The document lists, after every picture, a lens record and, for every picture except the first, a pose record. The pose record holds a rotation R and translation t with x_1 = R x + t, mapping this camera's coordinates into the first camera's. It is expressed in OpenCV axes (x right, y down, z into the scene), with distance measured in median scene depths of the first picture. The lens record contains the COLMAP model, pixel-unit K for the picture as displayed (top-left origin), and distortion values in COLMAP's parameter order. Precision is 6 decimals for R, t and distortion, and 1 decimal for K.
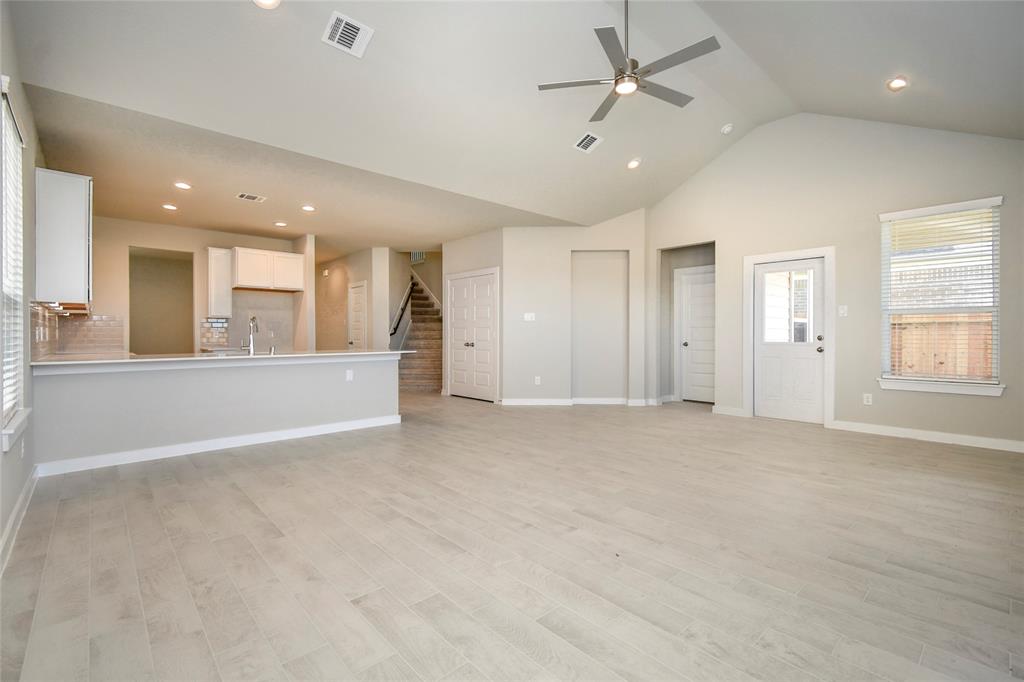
lens RADIAL K [[451.7, 0, 512.0], [0, 451.7, 341.0], [0, 0, 1]] dist [0.000733, -0.012768]
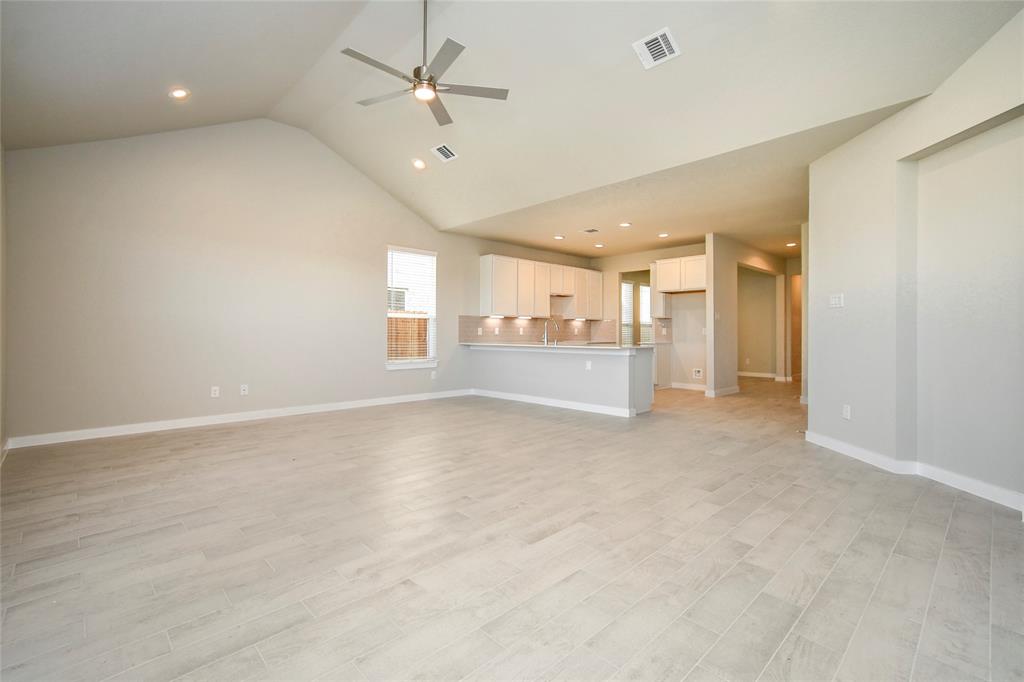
lens RADIAL K [[473.4, 0, 514.2], [0, 473.4, 337.8], [0, 0, 1]] dist [0.000765, 0.000186]
pose [[0.024852, 0.011751, -0.999622, 0.762822], [-0.013780, 0.999840, 0.011411, -0.007497], [0.999596, 0.013492, 0.025010, 0.666469]]
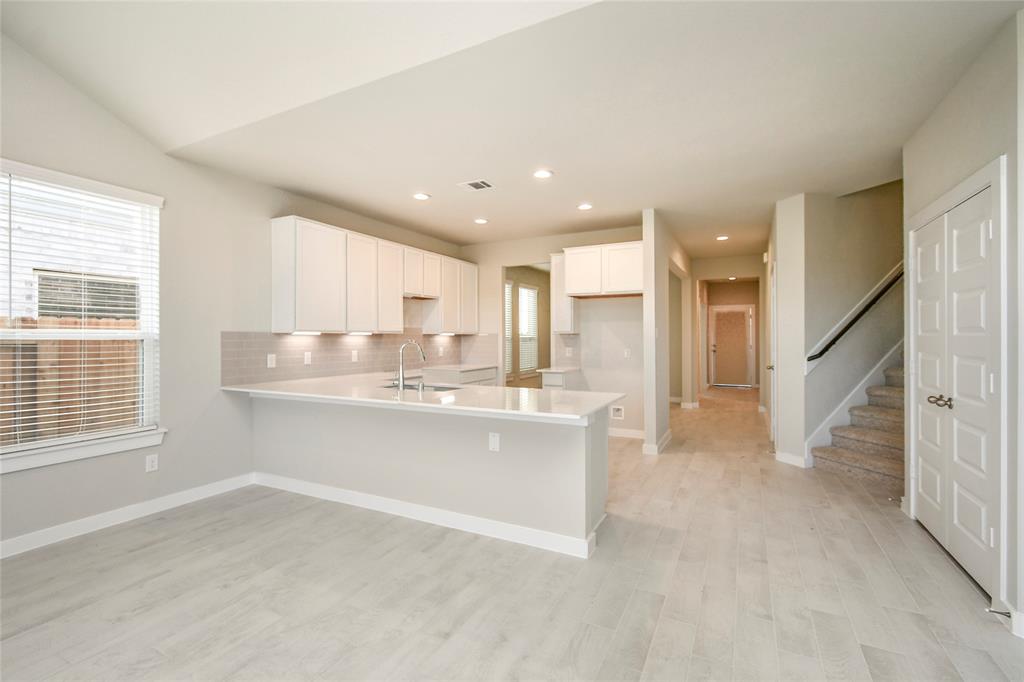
lens RADIAL K [[461.2, 0, 501.8], [0, 461.2, 336.4], [0, 0, 1]] dist [-0.000017, 0.000029]
pose [[0.327267, 0.000298, -0.944932, 0.171635], [-0.011259, 0.999930, -0.003584, -0.048862], [0.944865, 0.011812, 0.327248, 0.704109]]
